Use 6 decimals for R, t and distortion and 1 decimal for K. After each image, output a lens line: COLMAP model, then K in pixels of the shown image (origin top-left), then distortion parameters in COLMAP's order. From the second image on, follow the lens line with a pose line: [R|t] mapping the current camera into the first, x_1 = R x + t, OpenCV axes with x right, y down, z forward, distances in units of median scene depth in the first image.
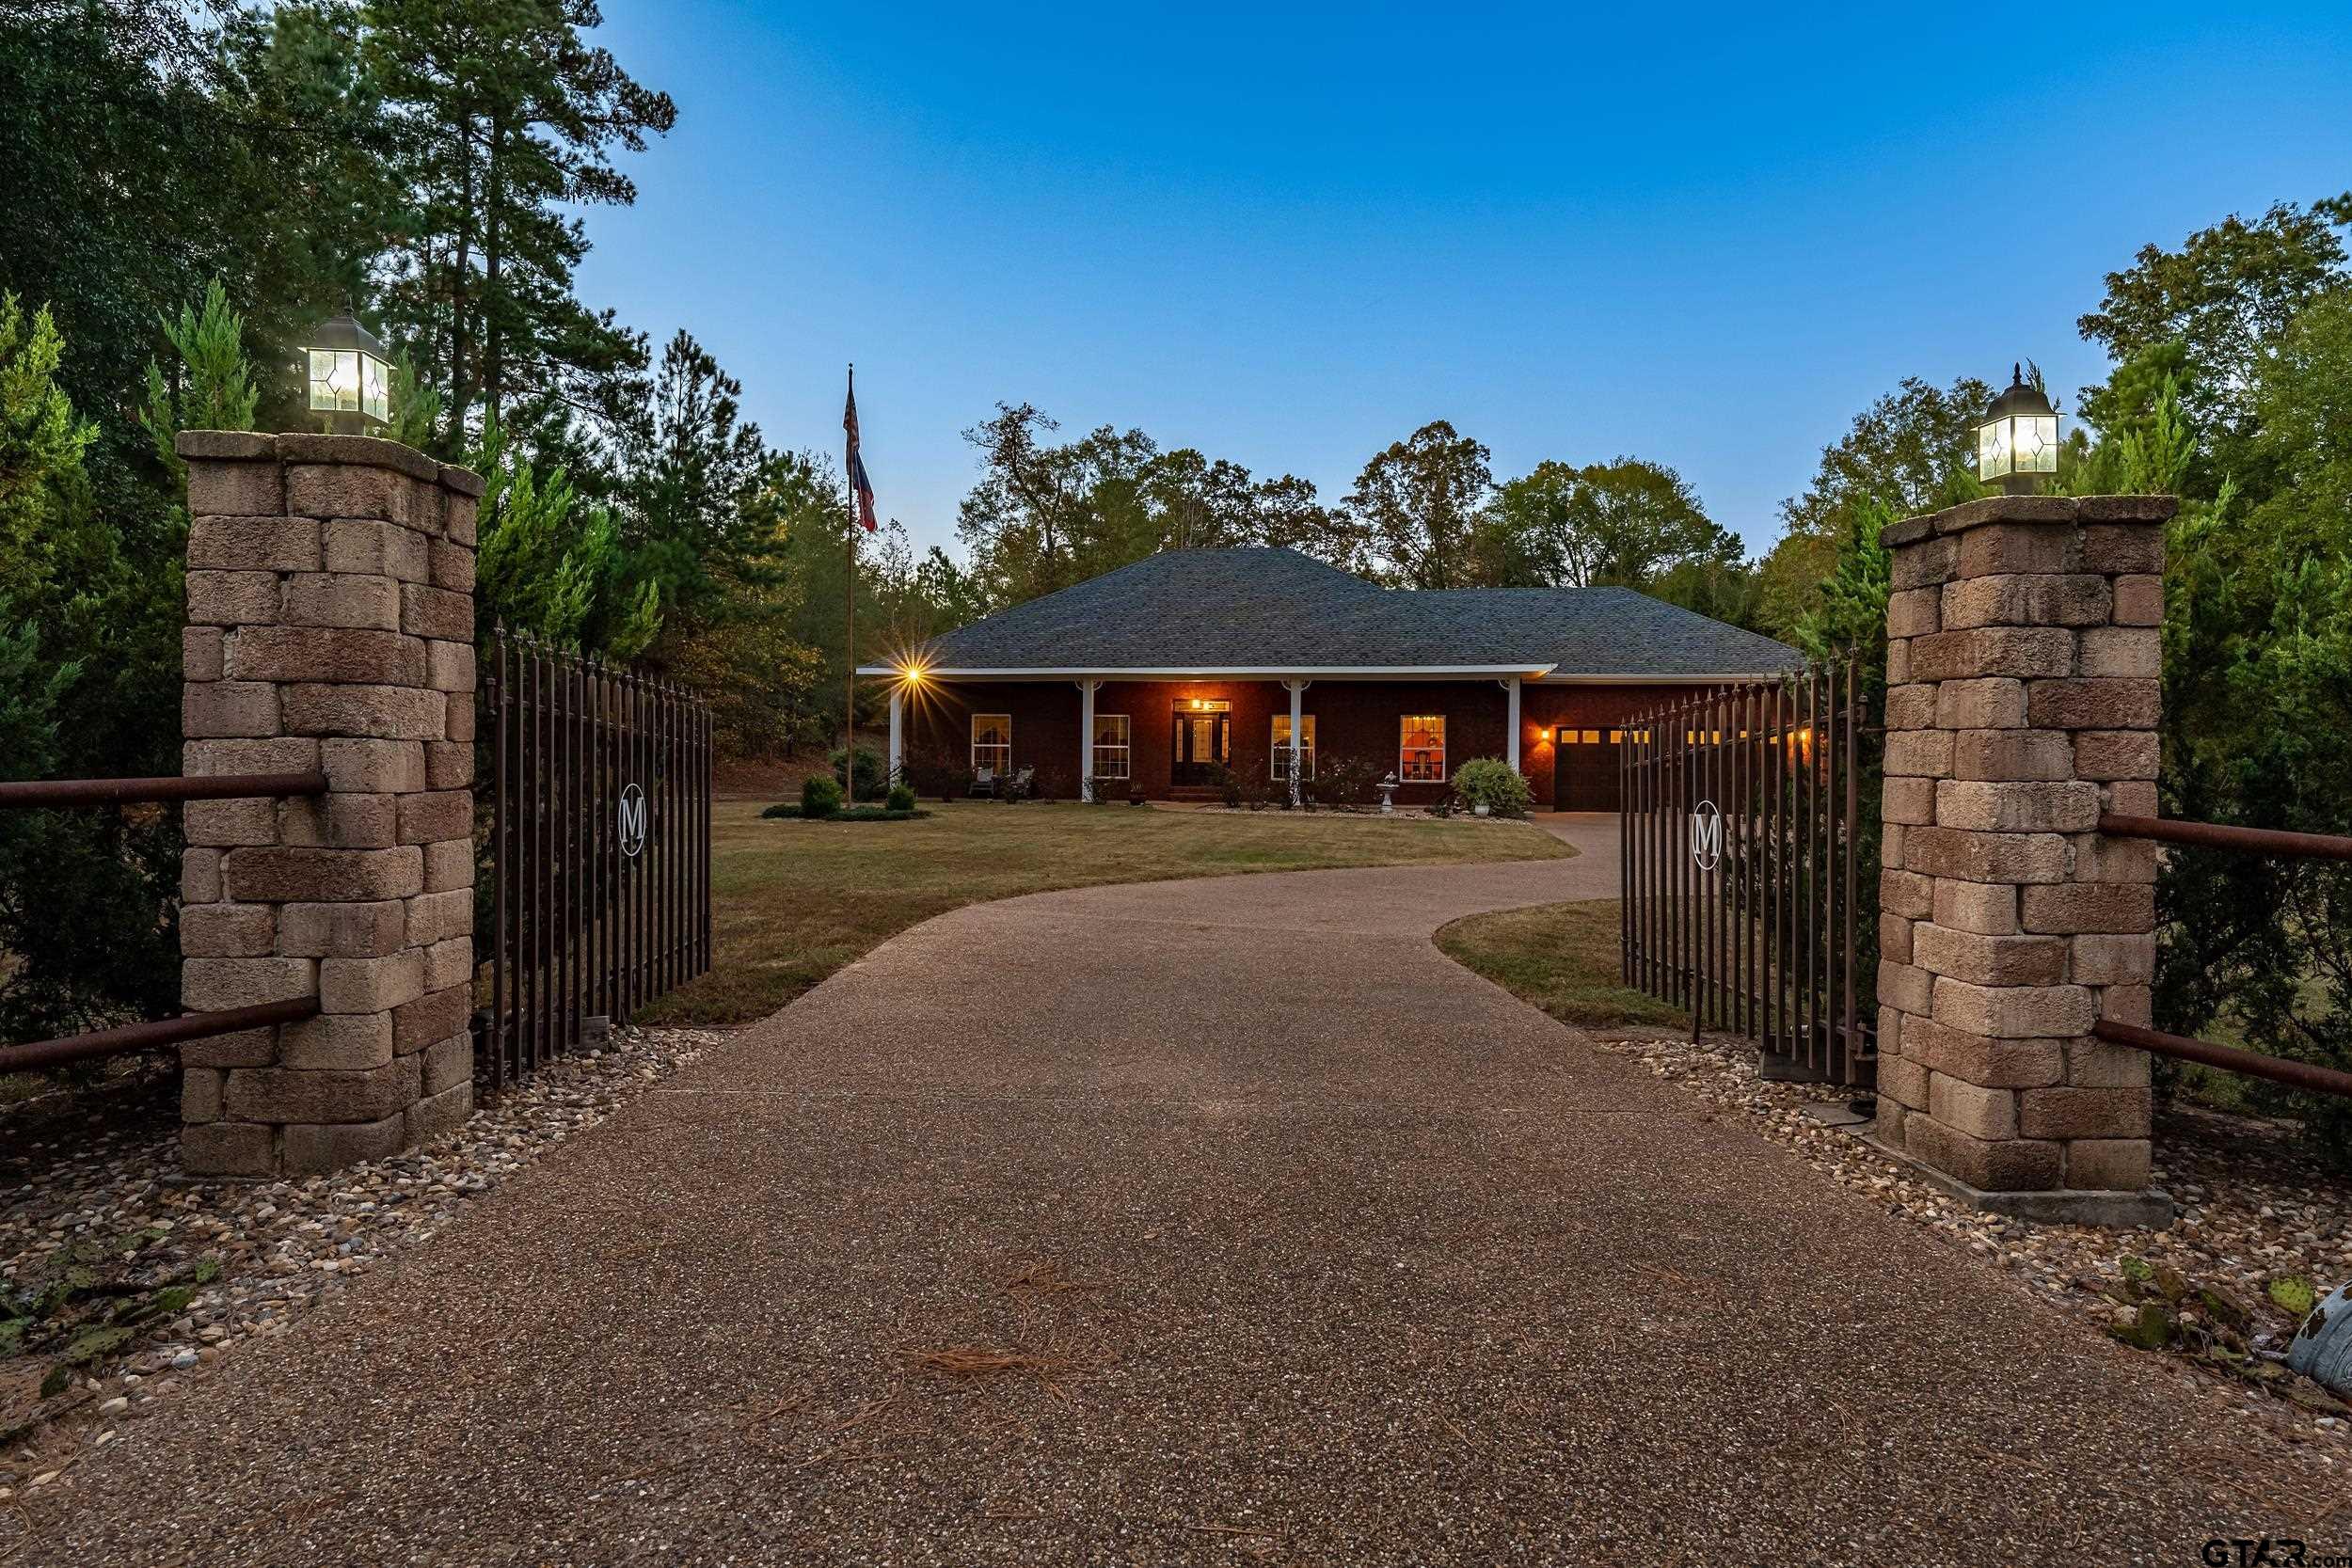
lens RADIAL K [[1275.3, 0, 1174.3], [0, 1275.3, 782.0], [0, 0, 1]] dist [0.002646, 0.000228]
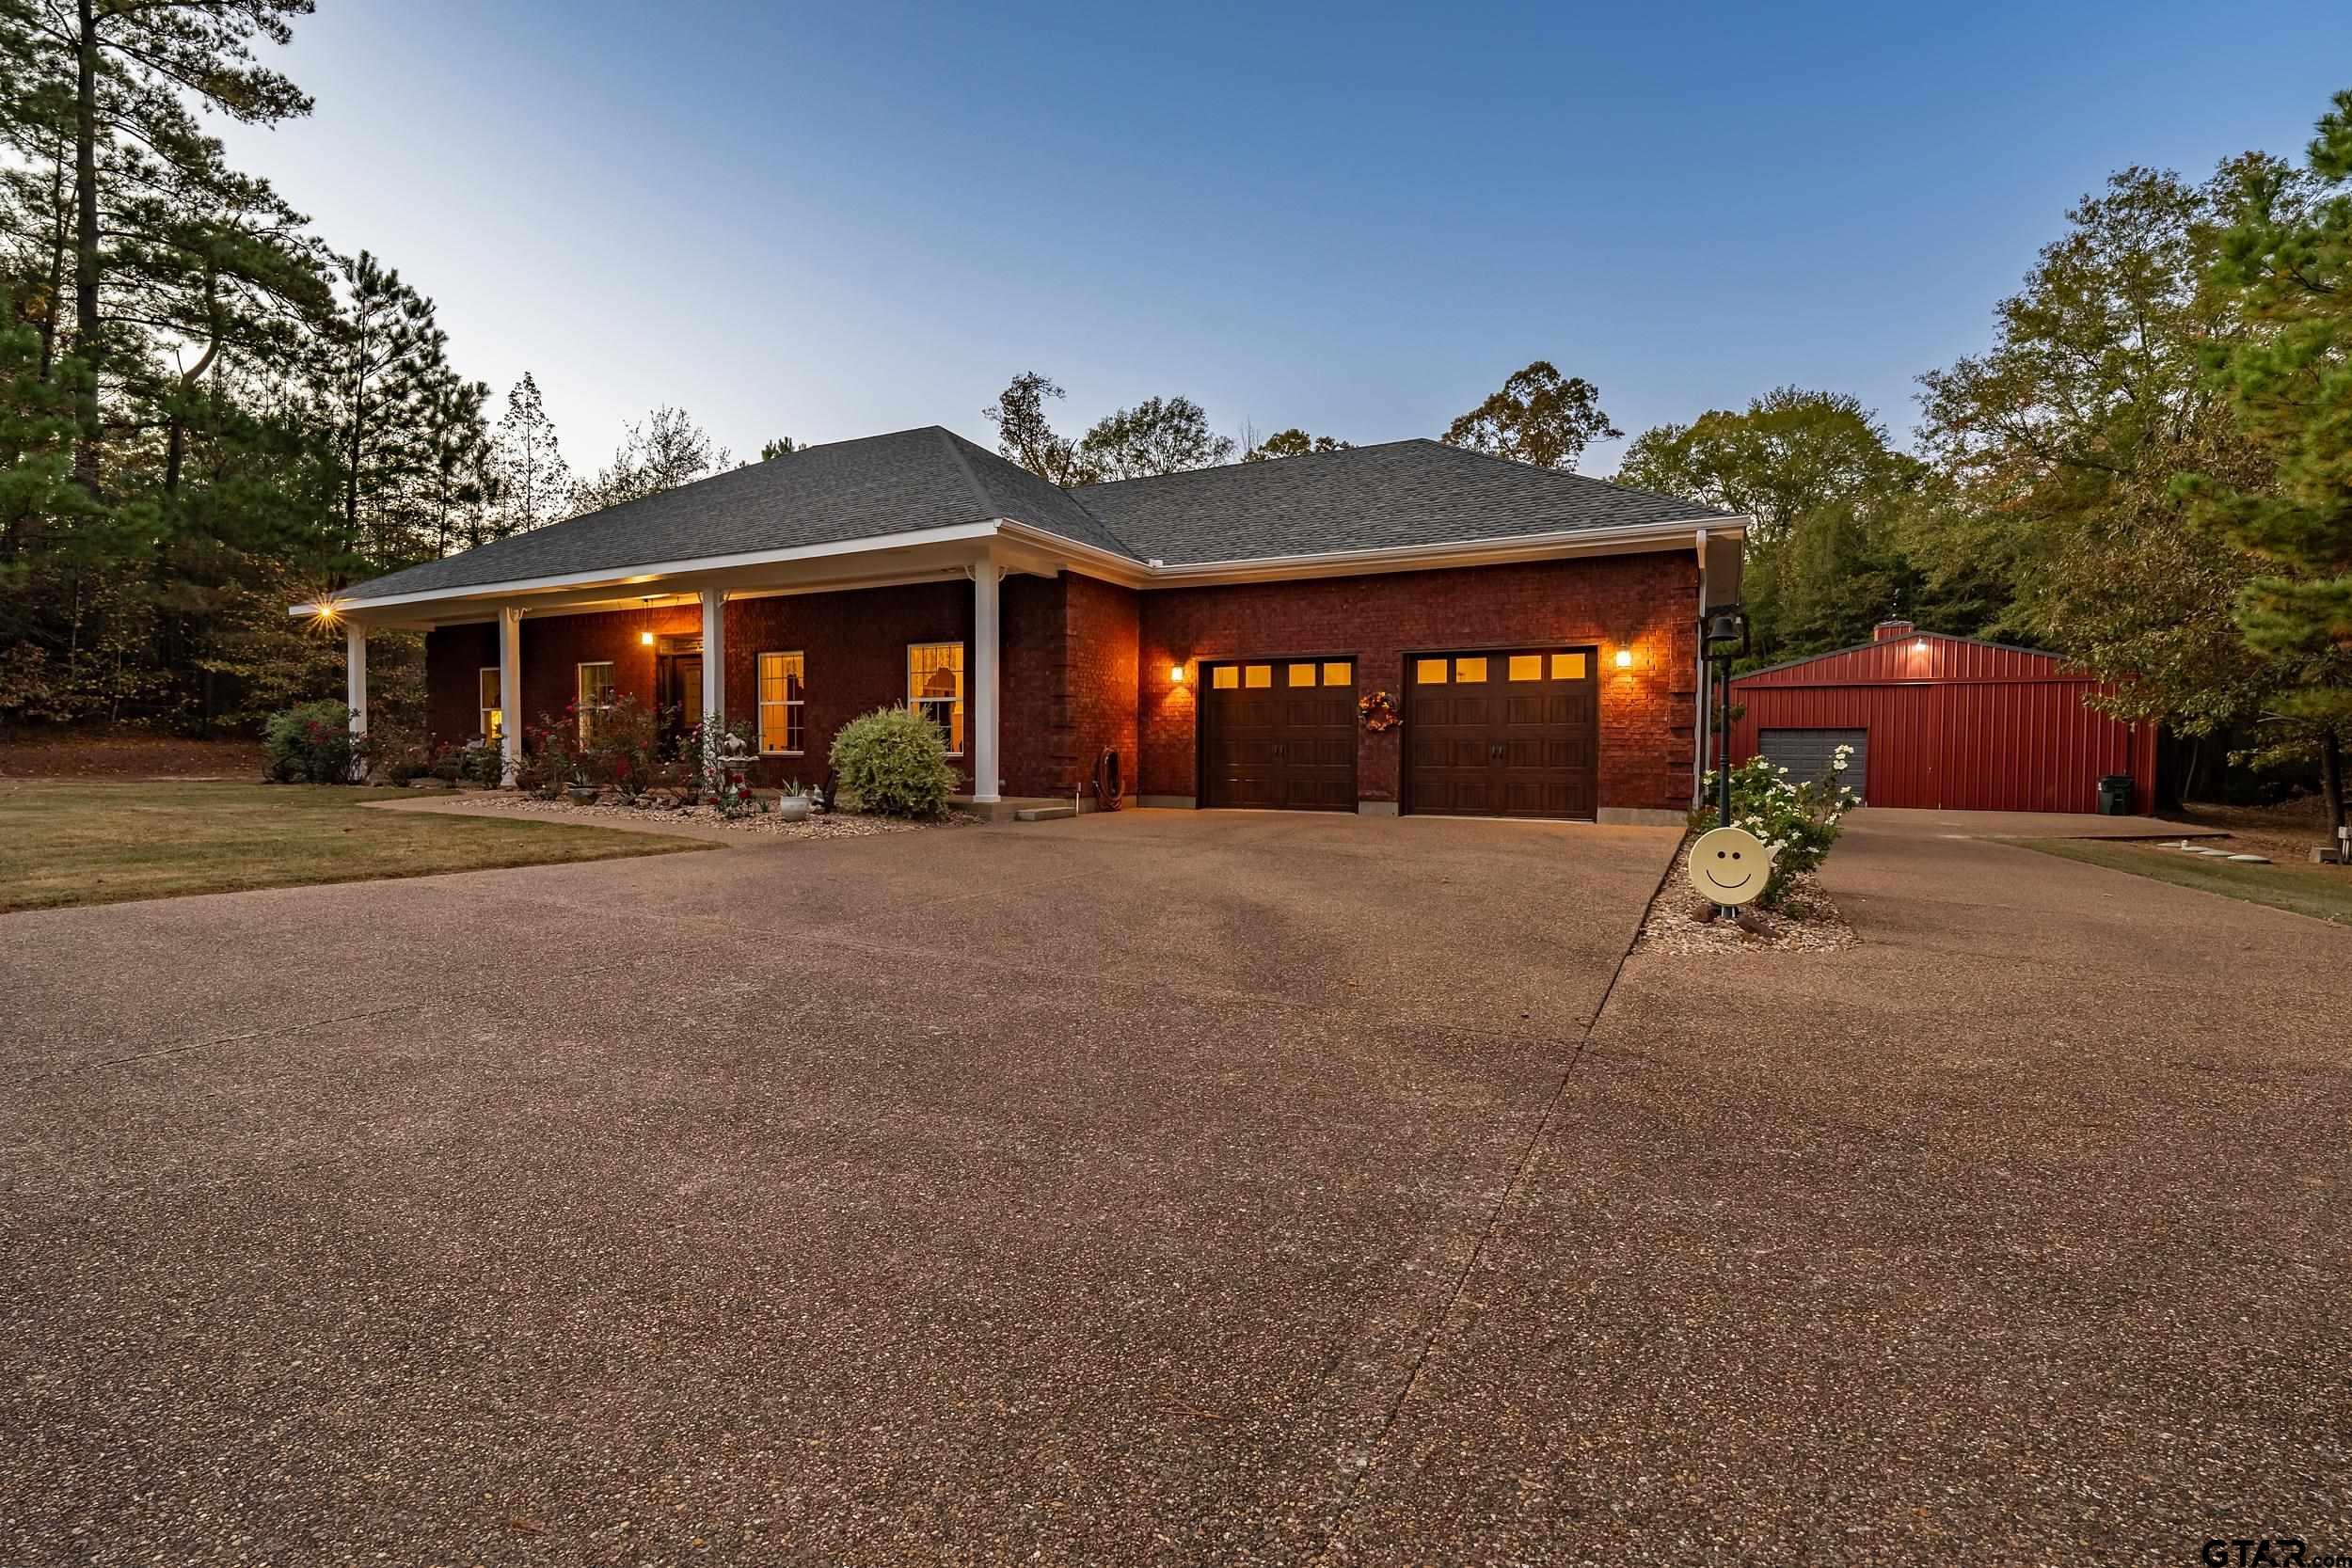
lens RADIAL K [[1087.4, 0, 1176.7], [0, 1087.4, 786.0], [0, 0, 1]] dist [-0.002674, -0.000303]
pose [[0.963944, -0.004839, -0.266060, 0.219924], [0.006443, 0.999966, 0.005156, 0.005012], [0.266026, -0.006684, 0.963943, 0.280647]]
